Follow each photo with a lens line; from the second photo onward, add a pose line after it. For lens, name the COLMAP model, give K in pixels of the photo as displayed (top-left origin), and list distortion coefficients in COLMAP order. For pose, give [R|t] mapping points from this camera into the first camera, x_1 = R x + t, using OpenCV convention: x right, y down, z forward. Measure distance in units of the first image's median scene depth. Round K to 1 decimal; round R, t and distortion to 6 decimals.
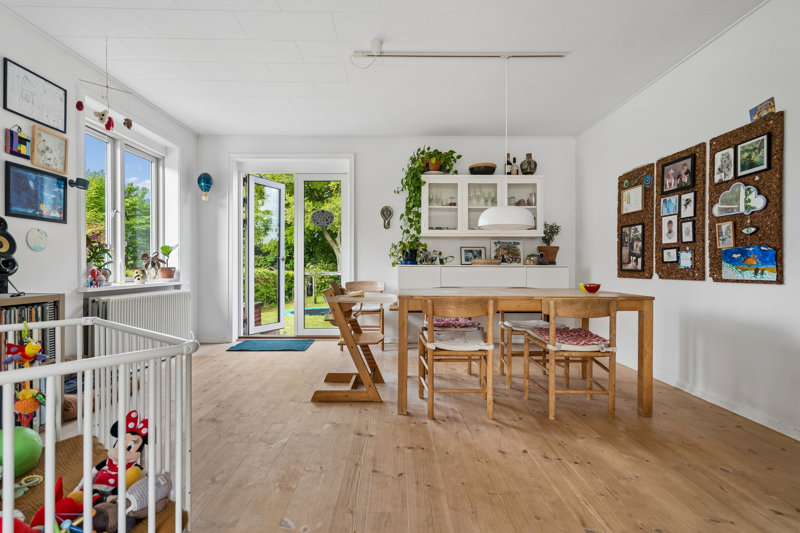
lens RADIAL K [[392.3, 0, 399.5], [0, 392.3, 269.8], [0, 0, 1]] dist [0.003055, 0.000493]
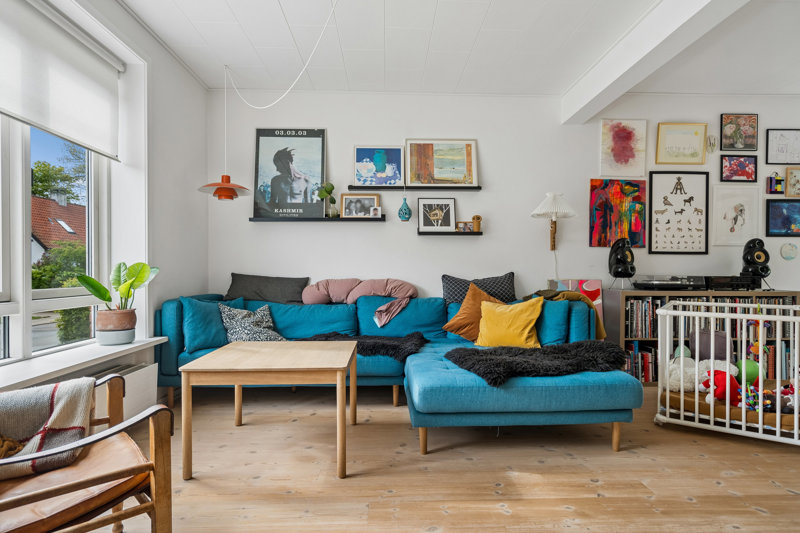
lens RADIAL K [[442.5, 0, 400.0], [0, 442.5, 274.2], [0, 0, 1]] dist [0.004088, 0.000242]
pose [[0.024294, 0.003693, -0.999698, 0.608179], [-0.006049, 0.999975, 0.003547, 0.004438], [0.999687, 0.005961, 0.024315, -0.395127]]
